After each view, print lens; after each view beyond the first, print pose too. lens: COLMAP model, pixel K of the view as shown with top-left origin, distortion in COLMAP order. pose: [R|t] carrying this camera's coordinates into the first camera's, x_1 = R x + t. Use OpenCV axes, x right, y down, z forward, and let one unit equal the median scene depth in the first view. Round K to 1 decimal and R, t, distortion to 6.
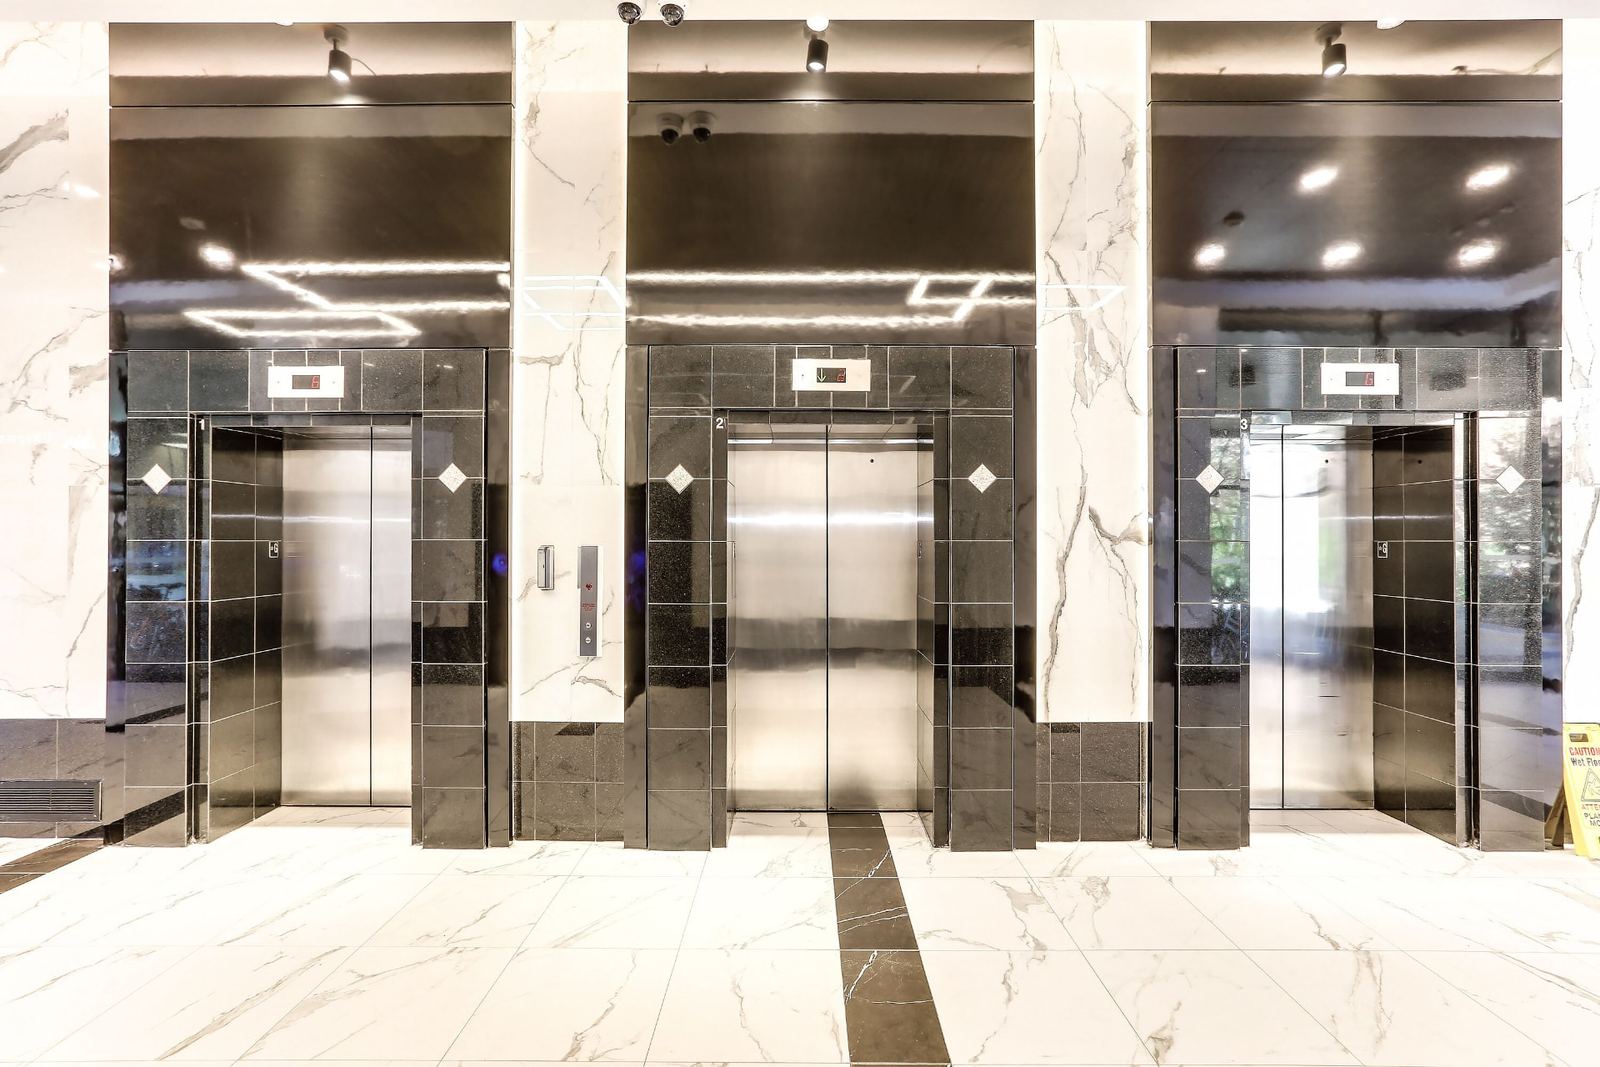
lens RADIAL K [[786.1, 0, 800.0], [0, 786.1, 533.5], [0, 0, 1]] dist [0.000557, 0.000561]
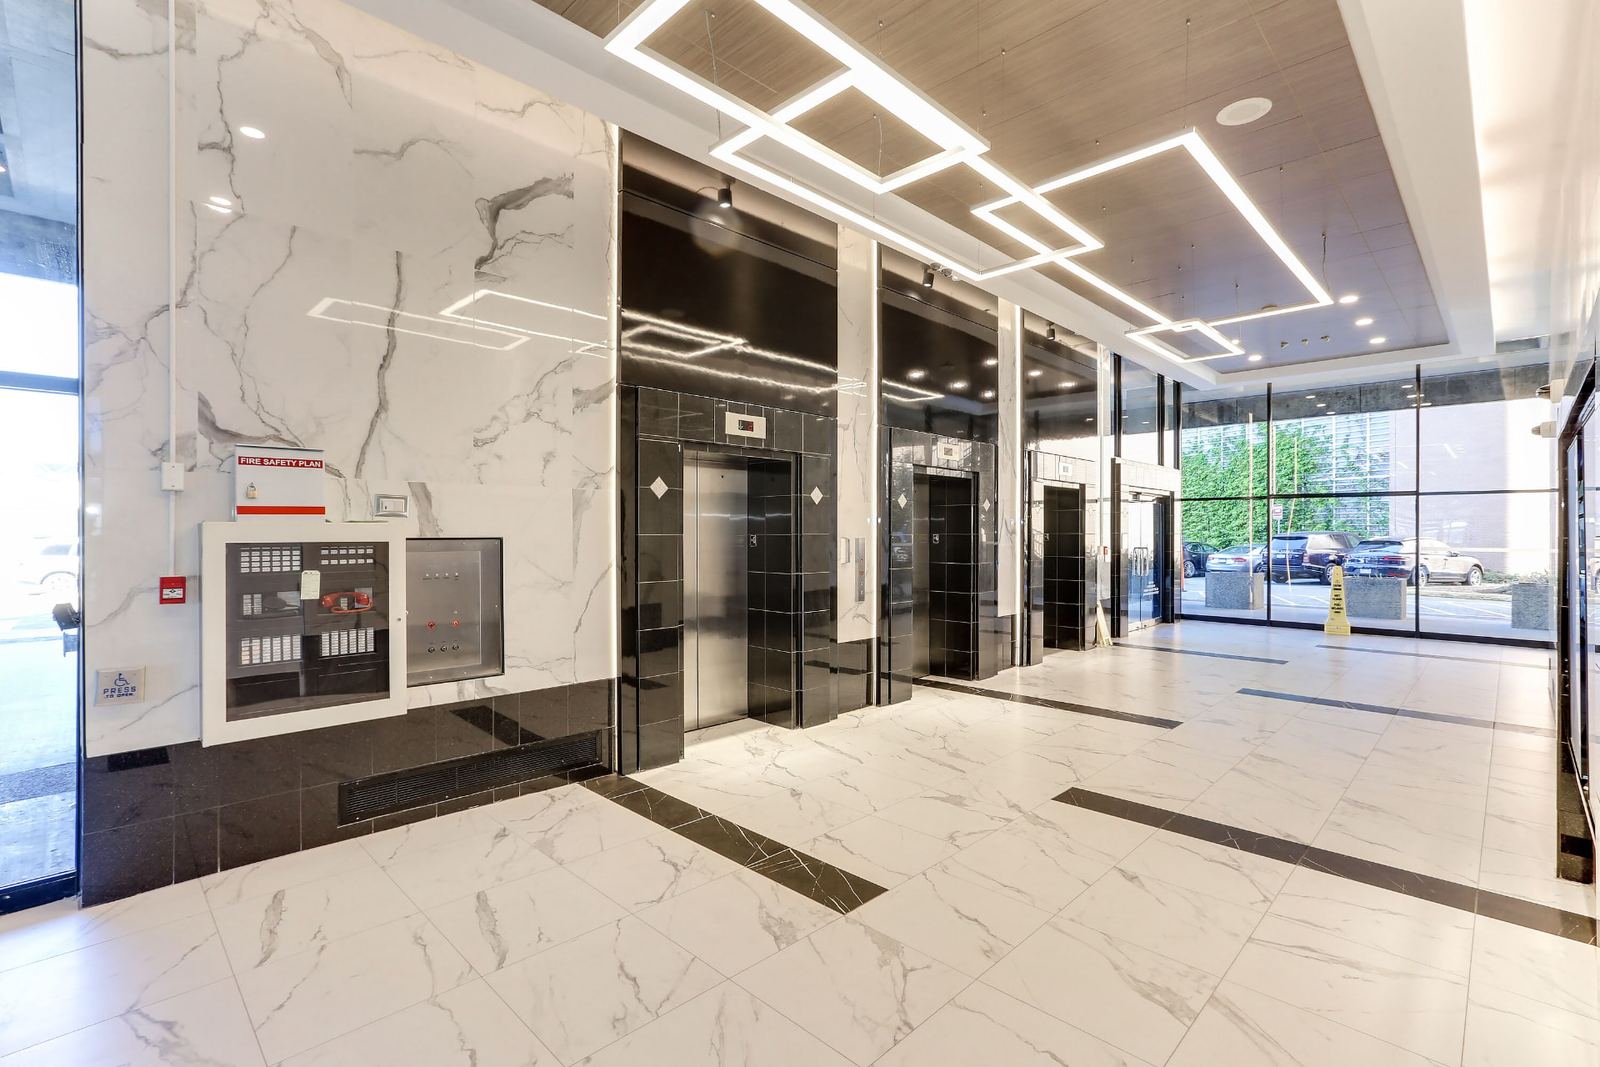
lens RADIAL K [[726.7, 0, 766.2], [0, 726.7, 531.9], [0, 0, 1]] dist [-0.017233, 0.007329]
pose [[0.717959, 0.000053, 0.696085, -0.891283], [-0.003962, 0.999984, 0.004010, -0.000706], [-0.696074, -0.005636, 0.717948, 0.004125]]
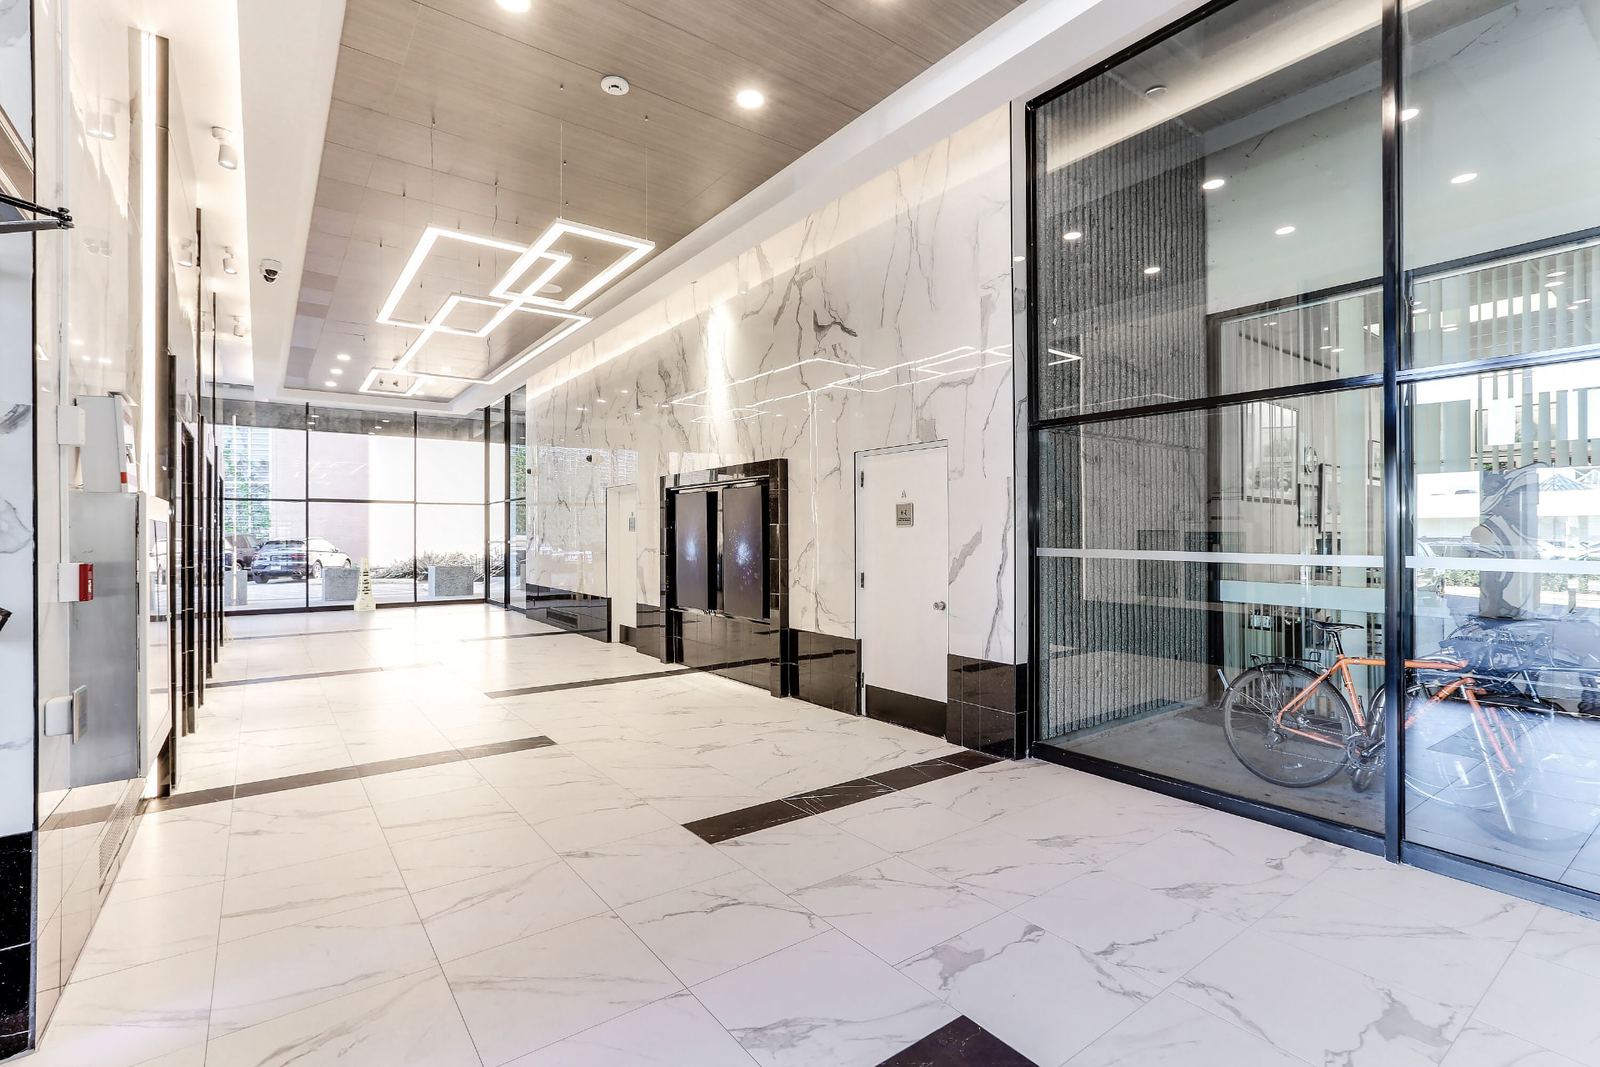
lens RADIAL K [[746.6, 0, 822.1], [0, 746.6, 532.9], [0, 0, 1]] dist [-0.002211, -0.000525]
pose [[-0.604548, 0.003155, 0.796563, -1.329822], [-0.001767, 0.999984, -0.005301, 0.017146], [-0.796567, -0.004612, -0.604533, 0.530725]]
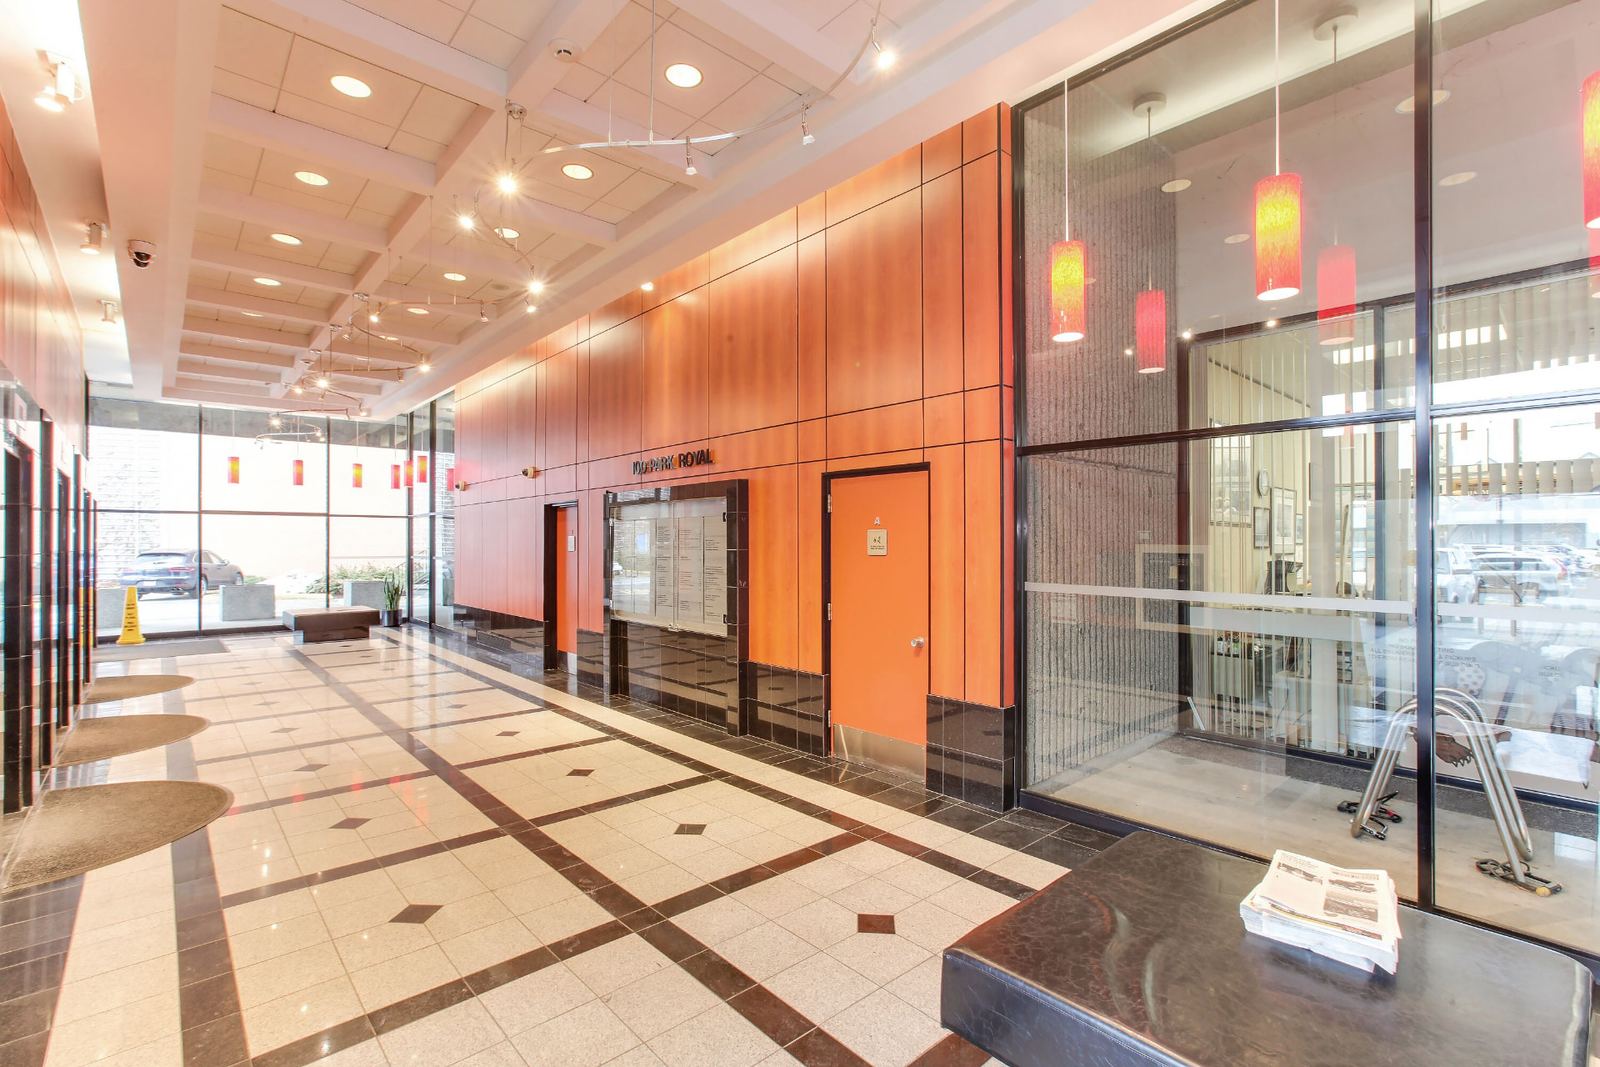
lens RADIAL K [[732.3, 0, 833.6], [0, 732.3, 540.9], [0, 0, 1]] dist [0.000086, 0.000385]
pose [[-0.681050, 0.001722, 0.732235, -1.246437], [-0.002766, 0.999984, -0.004925, -0.006018], [-0.732232, -0.005380, -0.681034, 0.504615]]
